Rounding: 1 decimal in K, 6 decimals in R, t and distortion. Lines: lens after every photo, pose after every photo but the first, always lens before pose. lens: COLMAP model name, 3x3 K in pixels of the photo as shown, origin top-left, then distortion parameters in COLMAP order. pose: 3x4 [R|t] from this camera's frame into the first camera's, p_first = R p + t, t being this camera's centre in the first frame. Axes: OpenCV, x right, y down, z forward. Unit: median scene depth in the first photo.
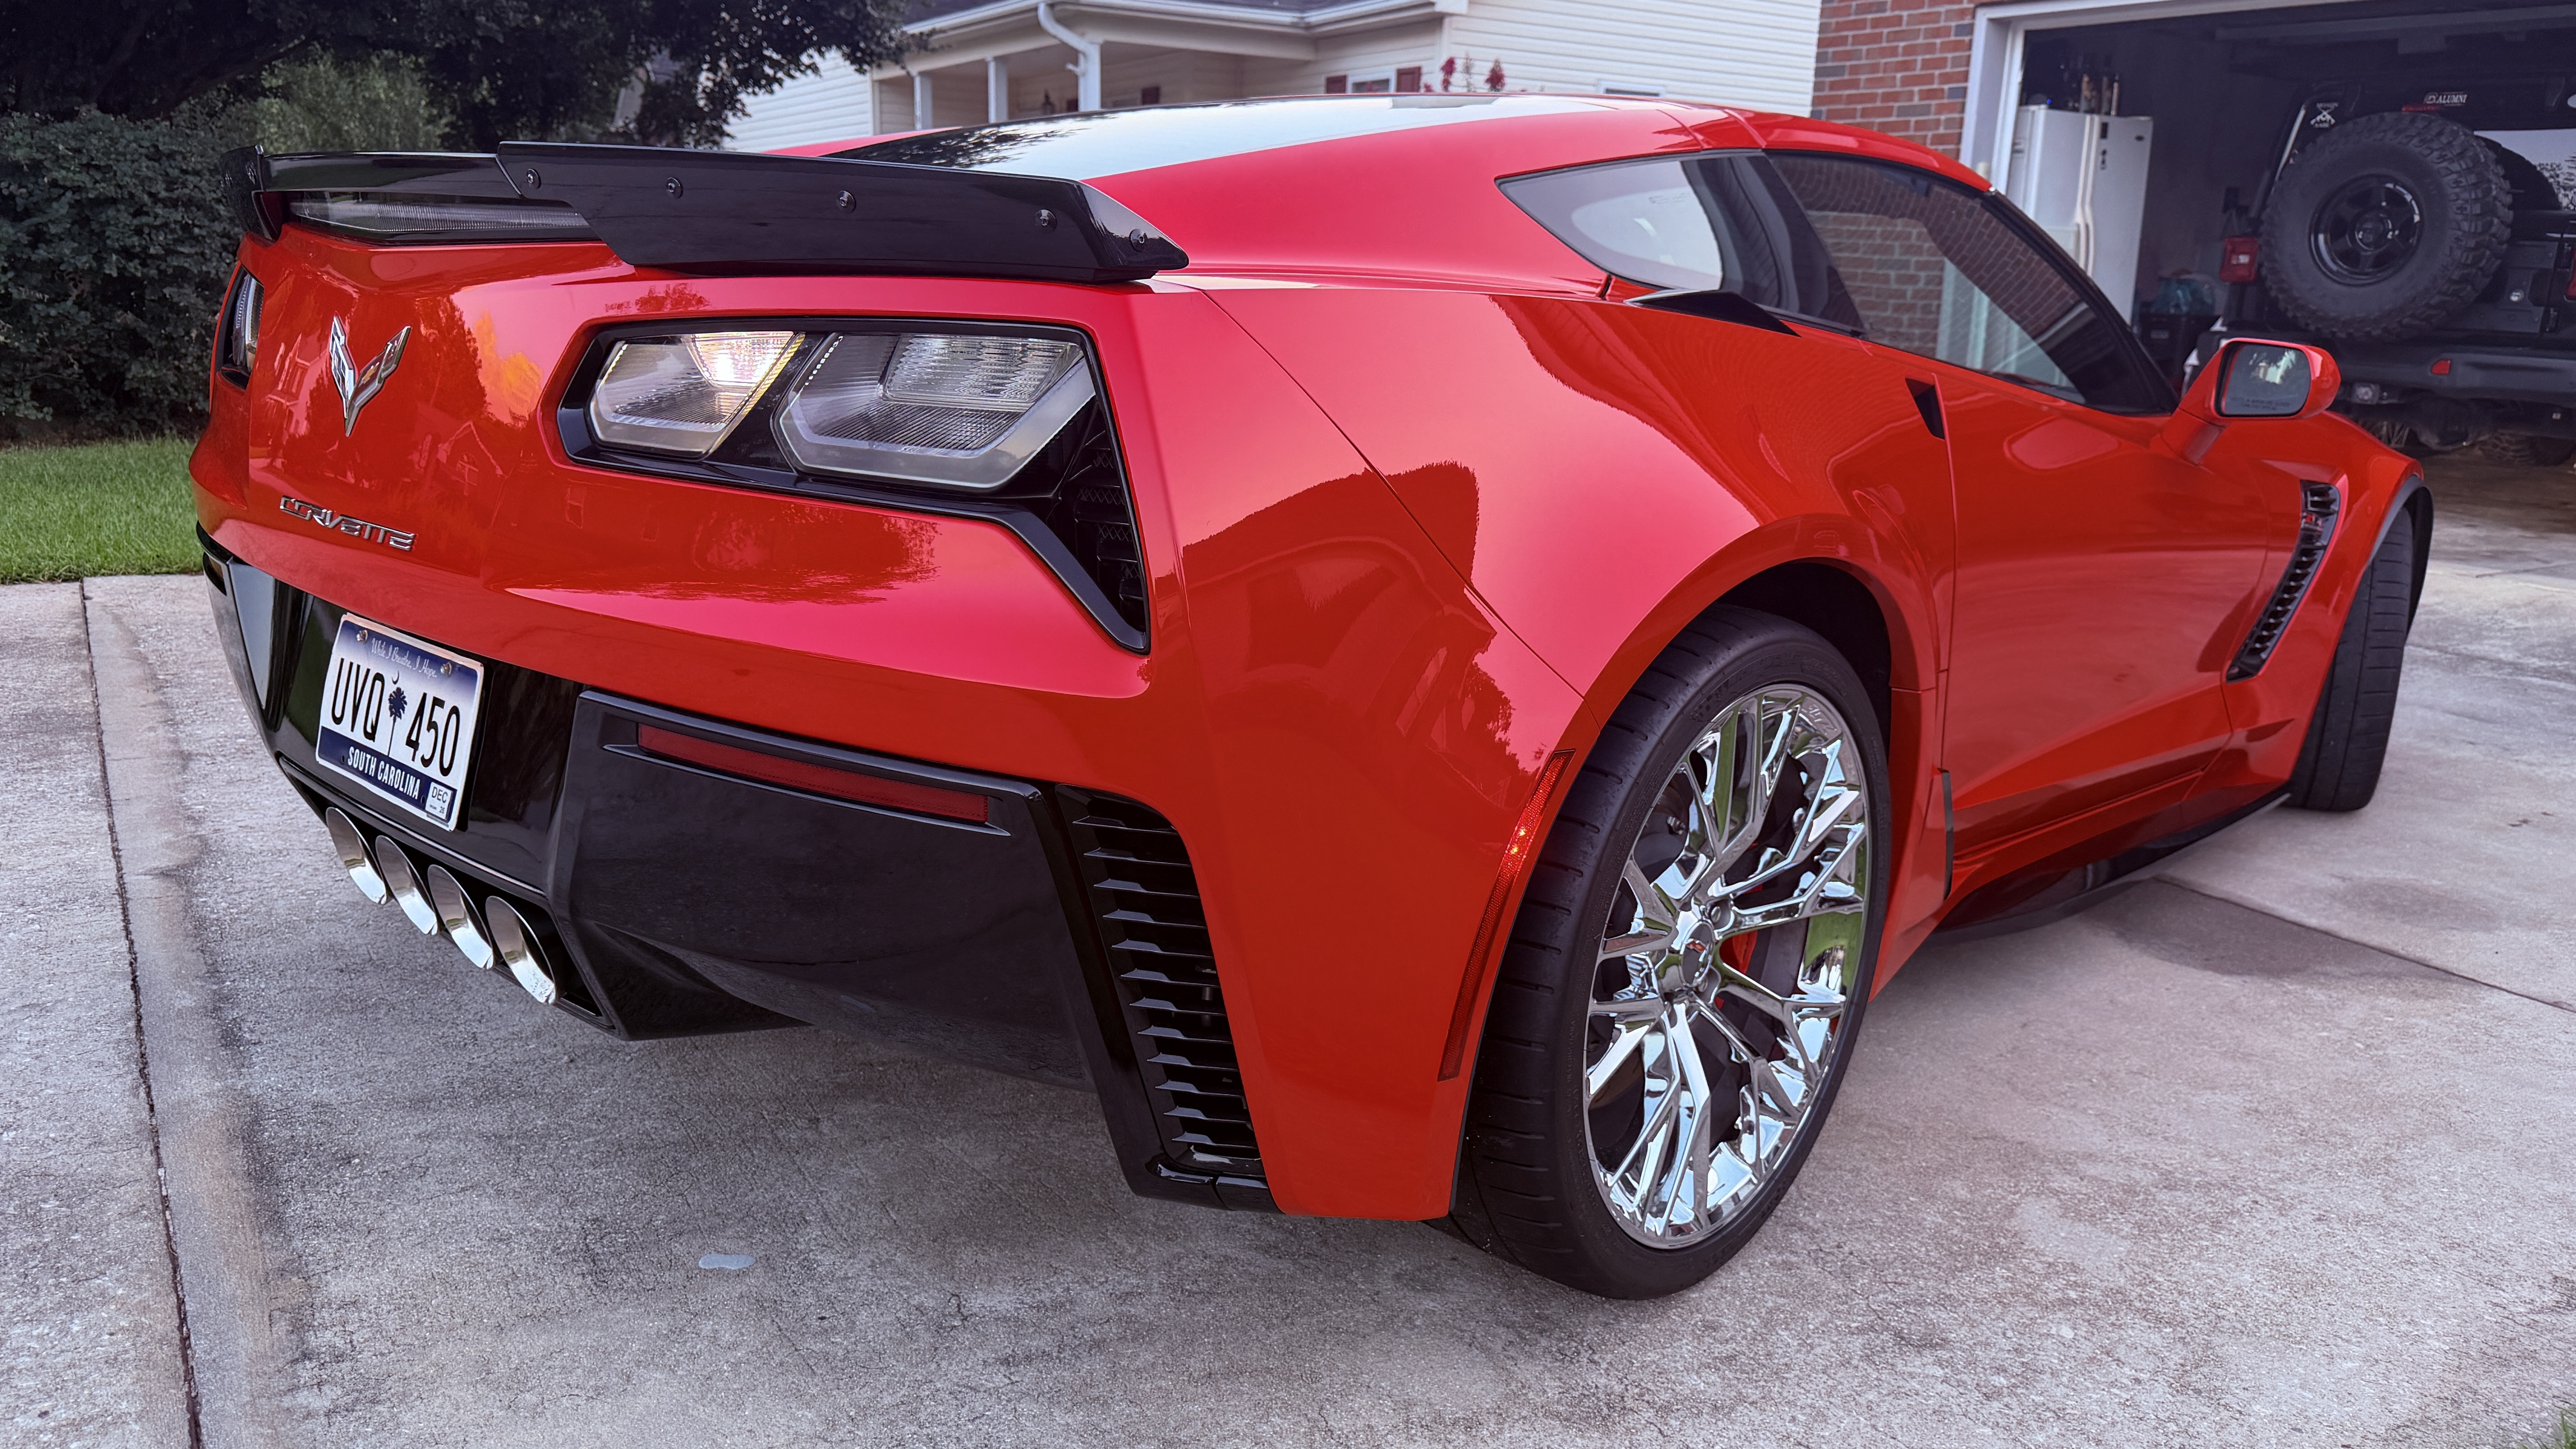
lens RADIAL K [[1888.6, 0, 1303.3], [0, 1888.6, 737.4], [0, 0, 1]] dist [-0.000857, -0.011419]
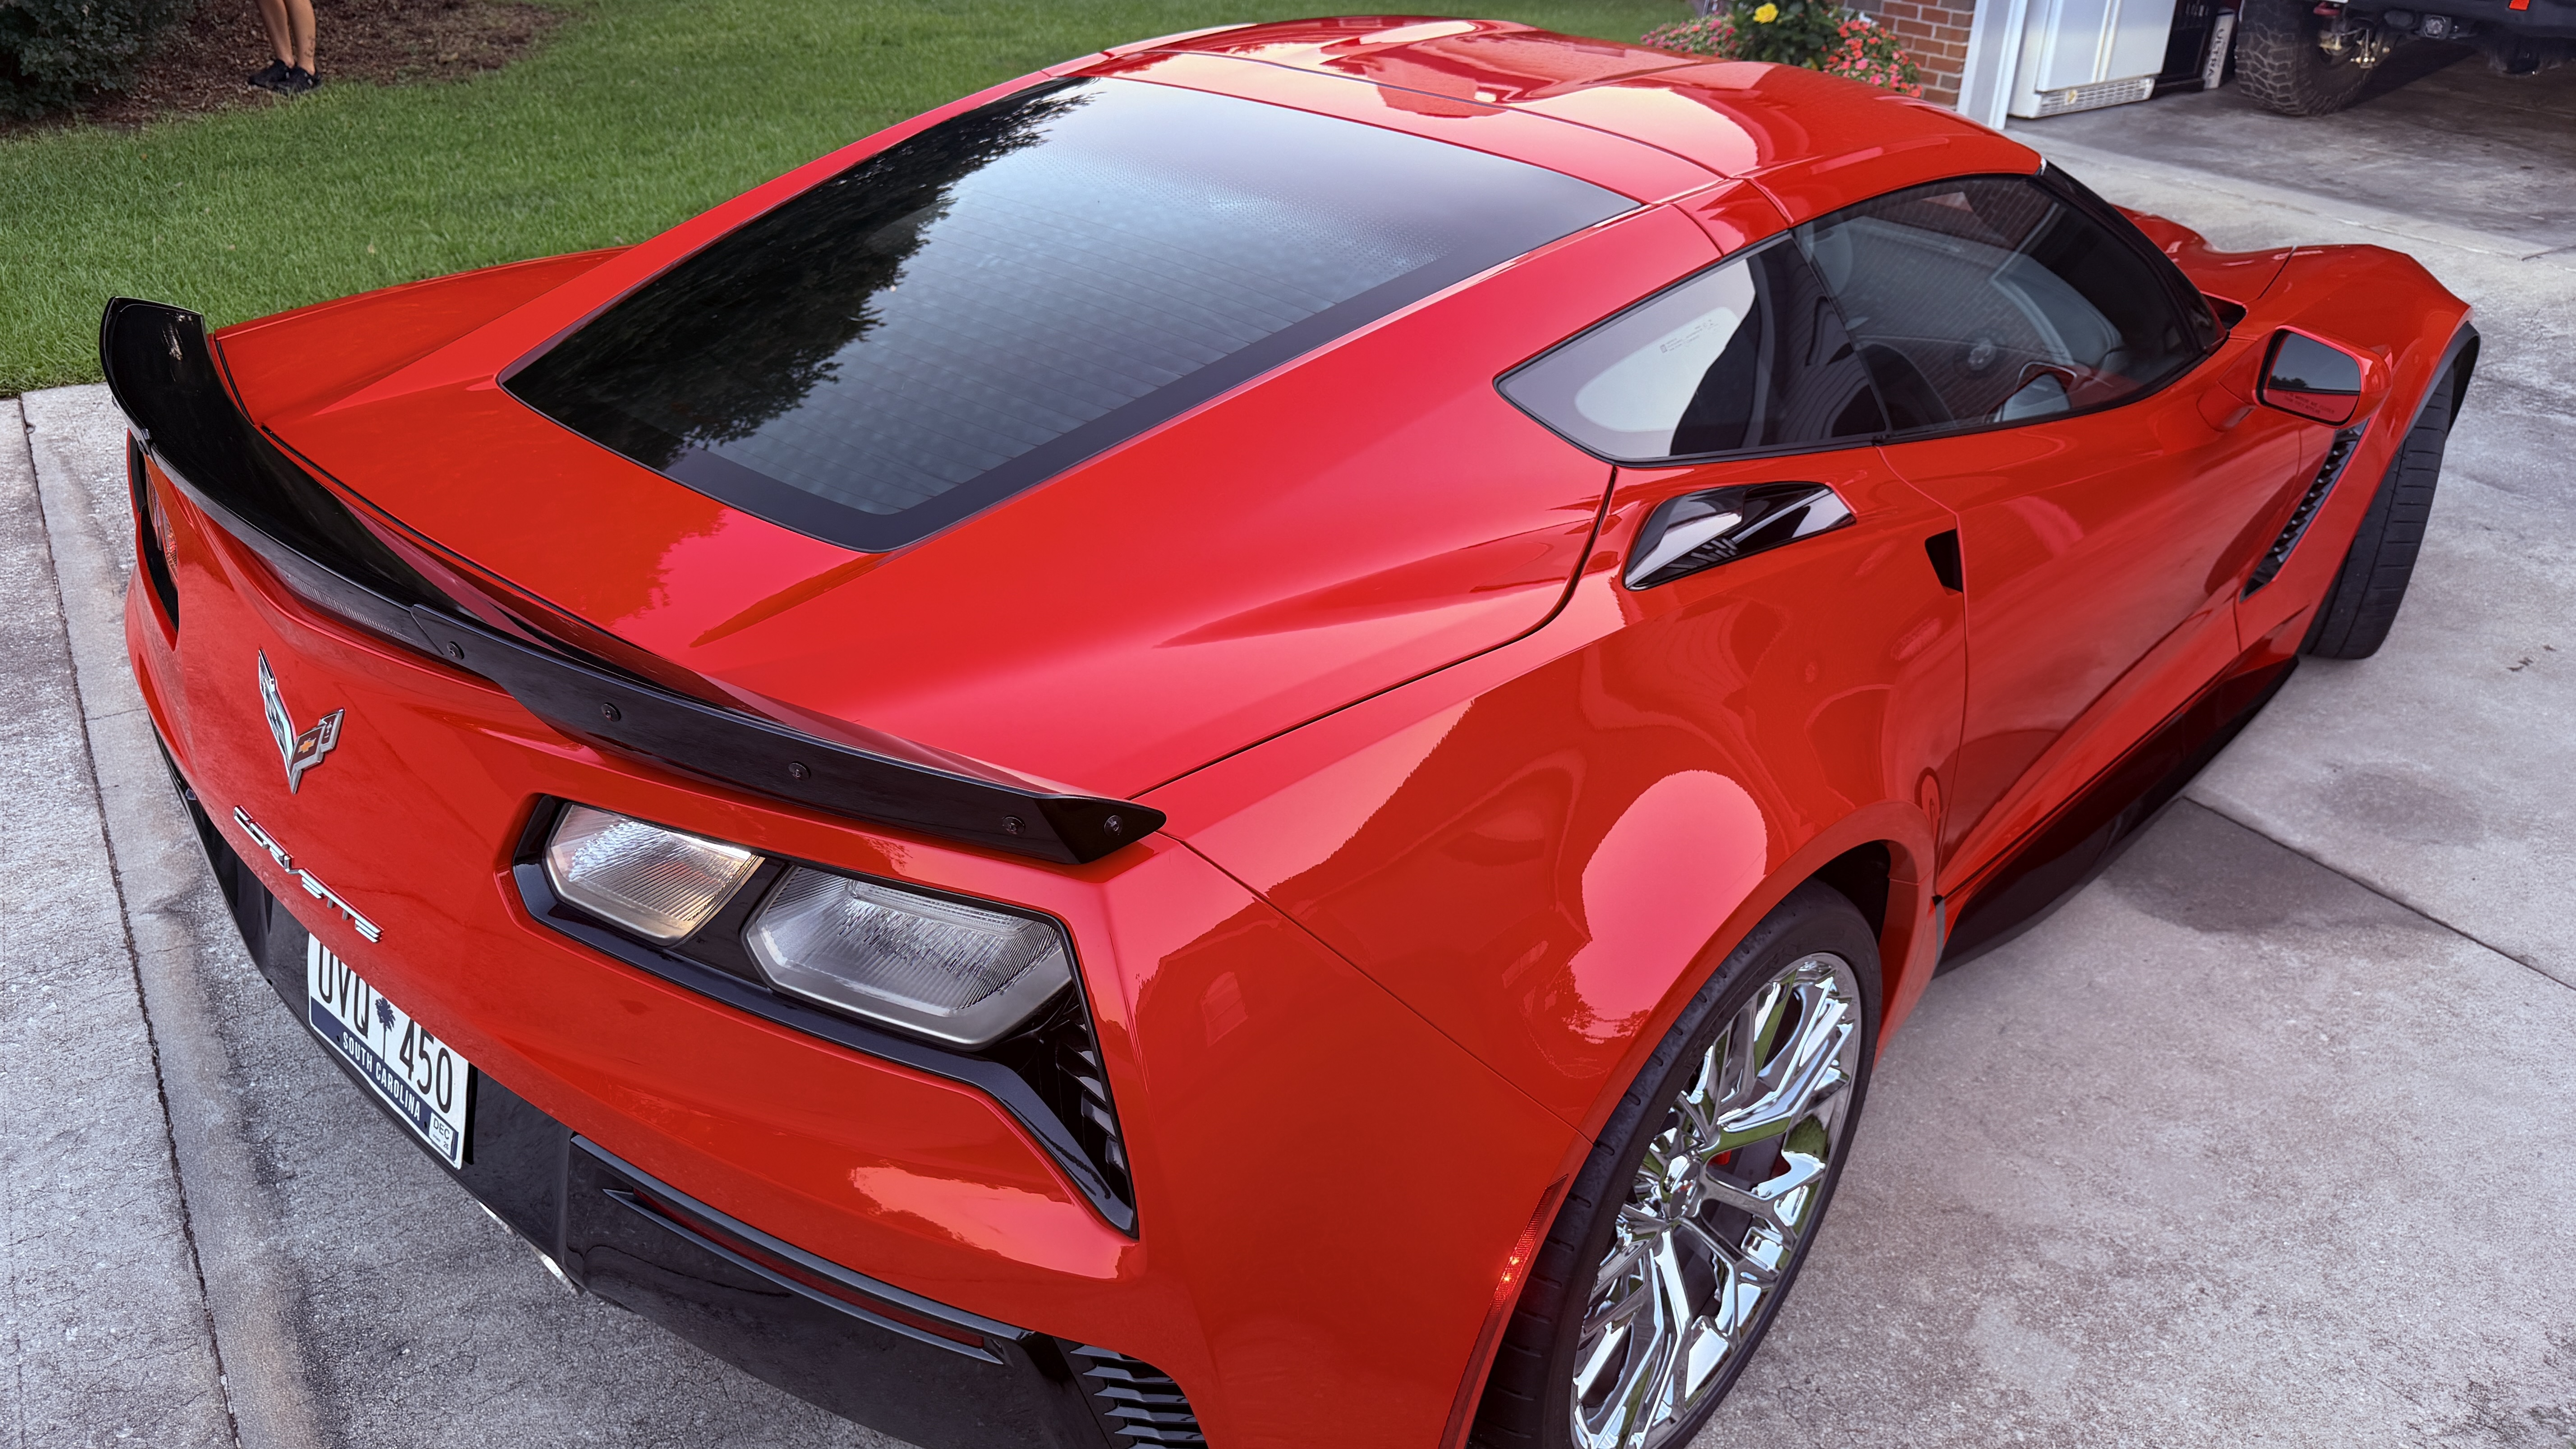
lens RADIAL K [[1887.9, 0, 1321.9], [0, 1887.9, 719.4], [0, 0, 1]] dist [-0.003487, -0.007526]
pose [[0.999840, -0.017085, 0.005359, 0.008495], [0.015107, 0.965567, 0.259717, -0.328961], [-0.009612, -0.259595, 0.965670, 0.059850]]
